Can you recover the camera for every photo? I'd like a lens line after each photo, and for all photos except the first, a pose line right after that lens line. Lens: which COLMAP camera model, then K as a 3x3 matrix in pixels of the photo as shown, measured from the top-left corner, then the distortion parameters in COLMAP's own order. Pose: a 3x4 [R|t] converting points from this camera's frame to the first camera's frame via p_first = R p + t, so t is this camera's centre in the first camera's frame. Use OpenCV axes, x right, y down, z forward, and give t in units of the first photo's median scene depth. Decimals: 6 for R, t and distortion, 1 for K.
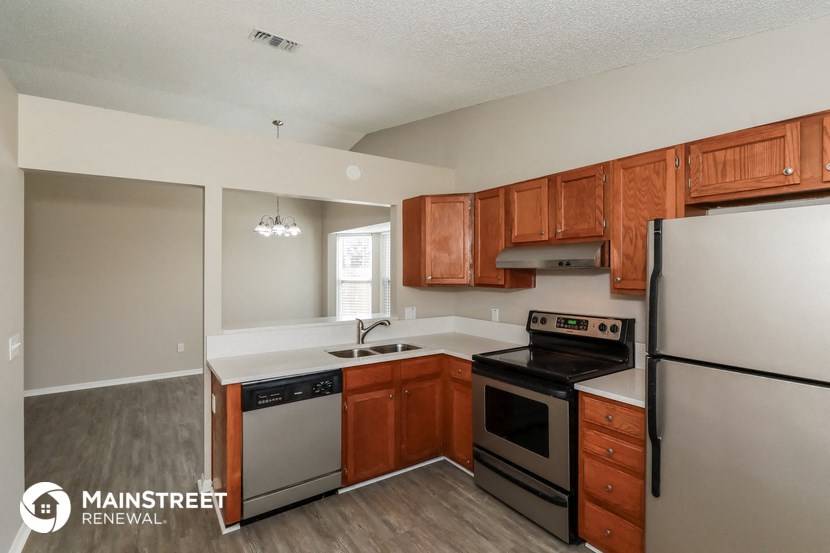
lens RADIAL K [[397.5, 0, 411.9], [0, 397.5, 273.1], [0, 0, 1]] dist [0.000961, 0.000047]
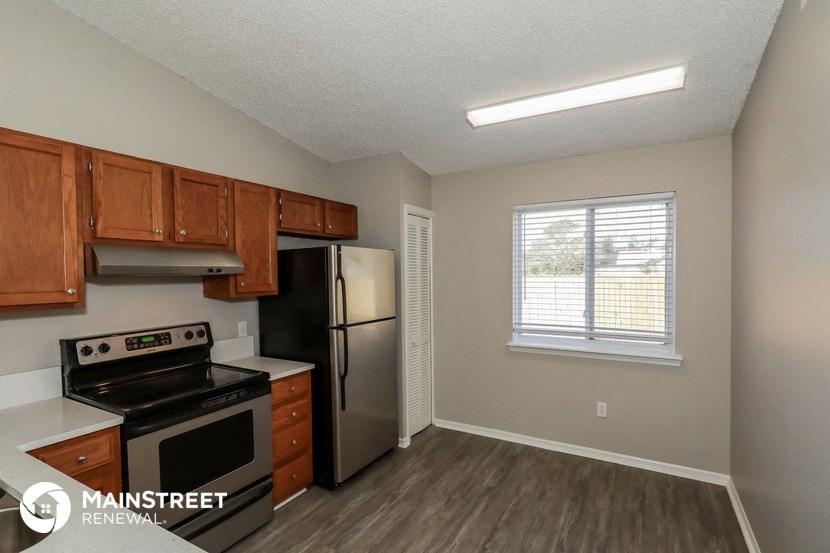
lens RADIAL K [[391.8, 0, 431.7], [0, 391.8, 283.9], [0, 0, 1]] dist [-0.061869, -0.000008]
pose [[-0.474519, -0.015823, 0.880103, -0.606096], [0.018784, 0.999429, 0.028096, -0.006400], [-0.880045, 0.029863, -0.473950, 0.865616]]
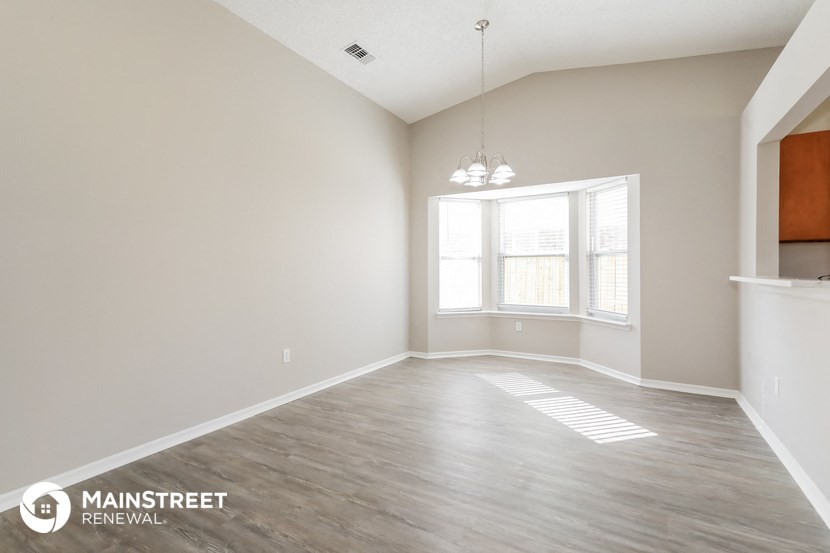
lens RADIAL K [[386.8, 0, 412.2], [0, 386.8, 270.5], [0, 0, 1]] dist [0.002449, 0.000526]
pose [[0.900652, 0.000436, 0.434541, -1.430991], [0.003785, 0.999954, -0.008847, 0.133601], [-0.434525, 0.009613, 0.900608, 0.817338]]
